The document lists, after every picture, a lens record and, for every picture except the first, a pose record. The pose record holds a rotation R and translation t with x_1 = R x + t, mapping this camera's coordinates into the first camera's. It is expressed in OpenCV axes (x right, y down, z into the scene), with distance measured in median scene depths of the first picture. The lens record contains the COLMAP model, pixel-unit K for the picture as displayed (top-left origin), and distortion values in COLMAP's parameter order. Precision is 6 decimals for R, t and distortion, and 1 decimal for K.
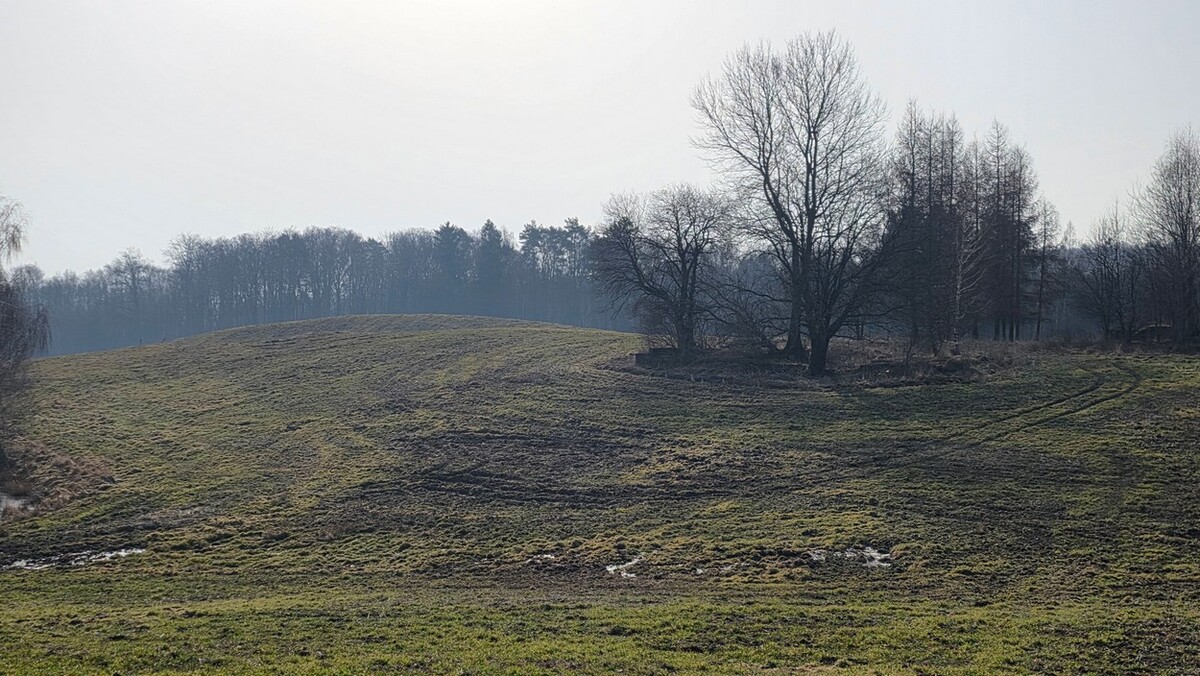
lens RADIAL K [[1536.6, 0, 592.1], [0, 1536.6, 344.0], [0, 0, 1]] dist [0.153210, 0.000000]
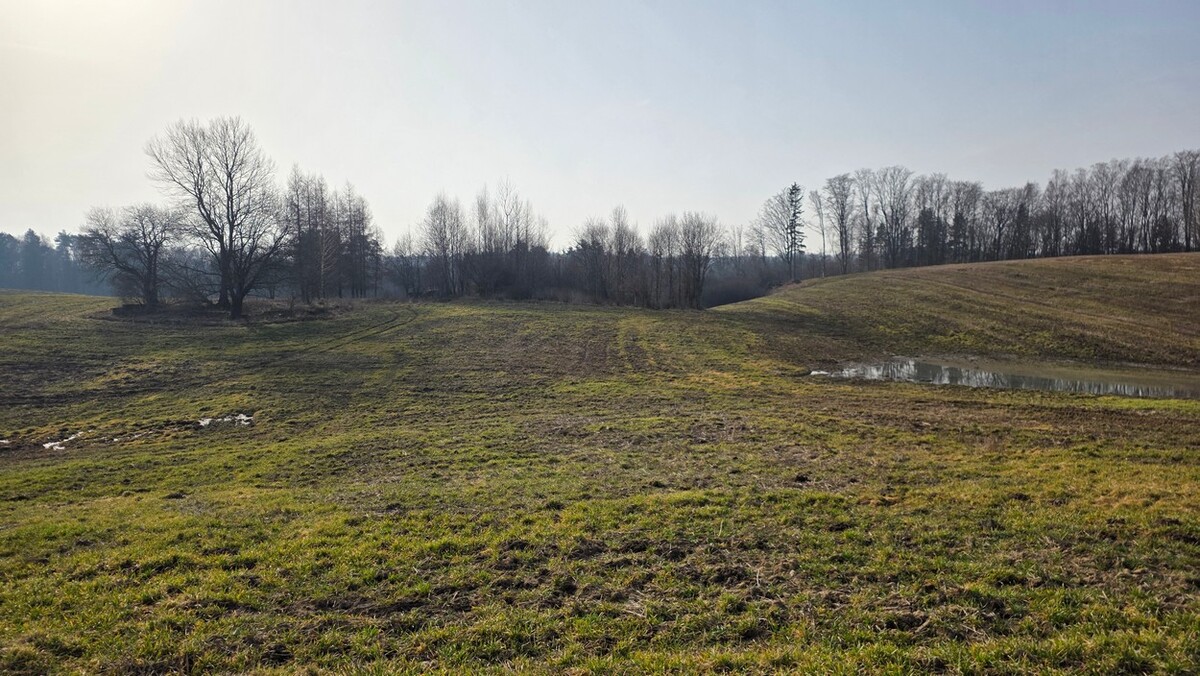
lens RADIAL K [[784.4, 0, 602.5], [0, 784.4, 334.4], [0, 0, 1]] dist [0.065008, -0.049548]
pose [[0.859211, -0.037253, 0.510263, 0.047055], [0.018732, 0.998967, 0.041390, 0.009926], [-0.511278, -0.026004, 0.859022, 0.038118]]
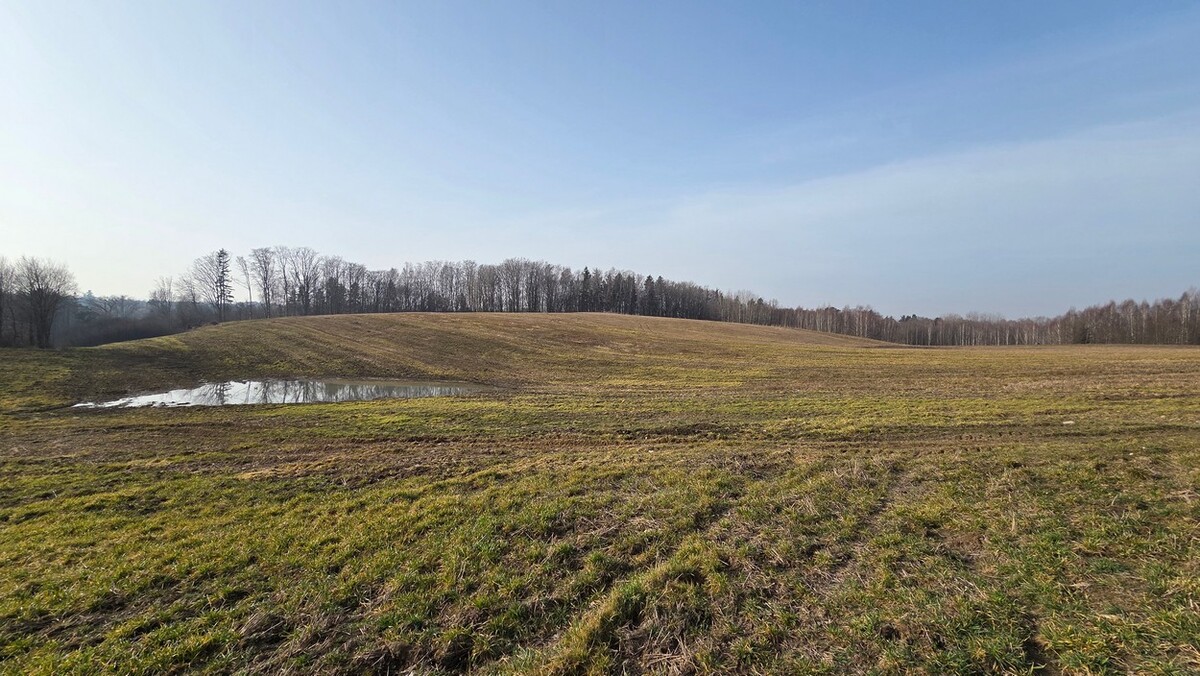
lens RADIAL K [[486.9, 0, 604.3], [0, 486.9, 340.4], [0, 0, 1]] dist [0.000259, -0.000472]
pose [[0.182437, -0.023863, 0.982928, 0.163986], [0.014915, 0.999658, 0.021501, 0.008186], [-0.983104, 0.010738, 0.182731, -0.061773]]
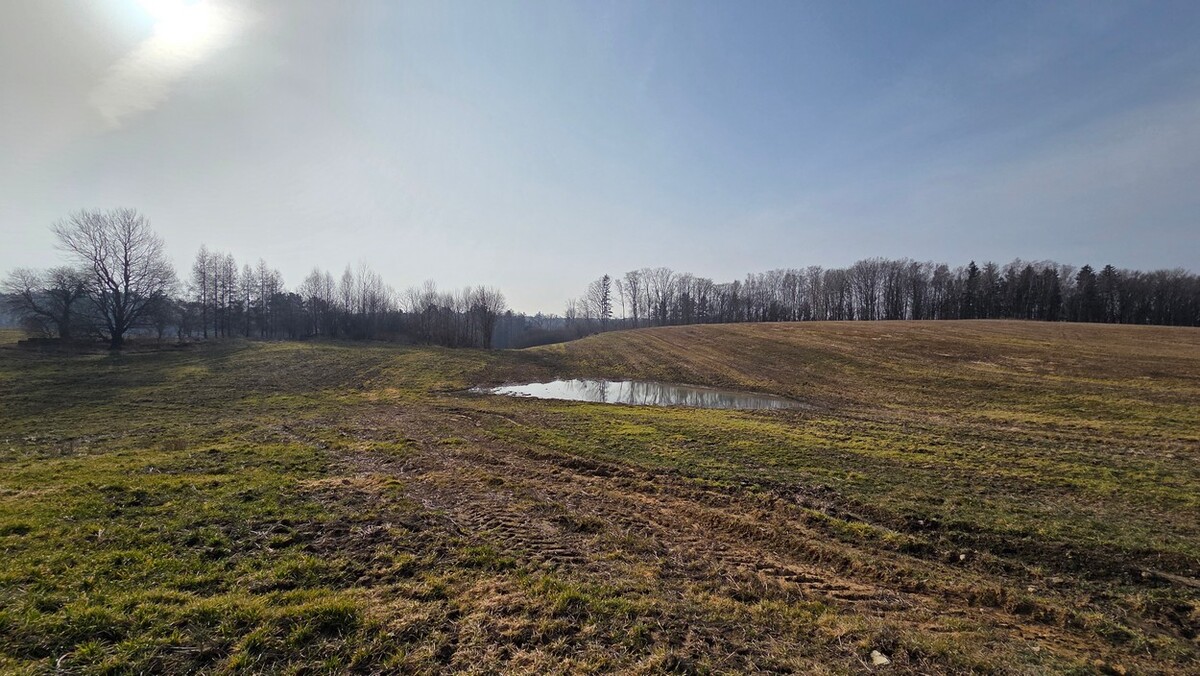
lens RADIAL K [[486.9, 0, 602.9], [0, 486.9, 342.5], [0, 0, 1]] dist [0.000259, -0.000472]
pose [[0.768402, 0.002107, 0.639964, 0.255898], [0.001646, 0.999985, -0.005270, 0.015930], [-0.639966, 0.005103, 0.768387, -0.064989]]
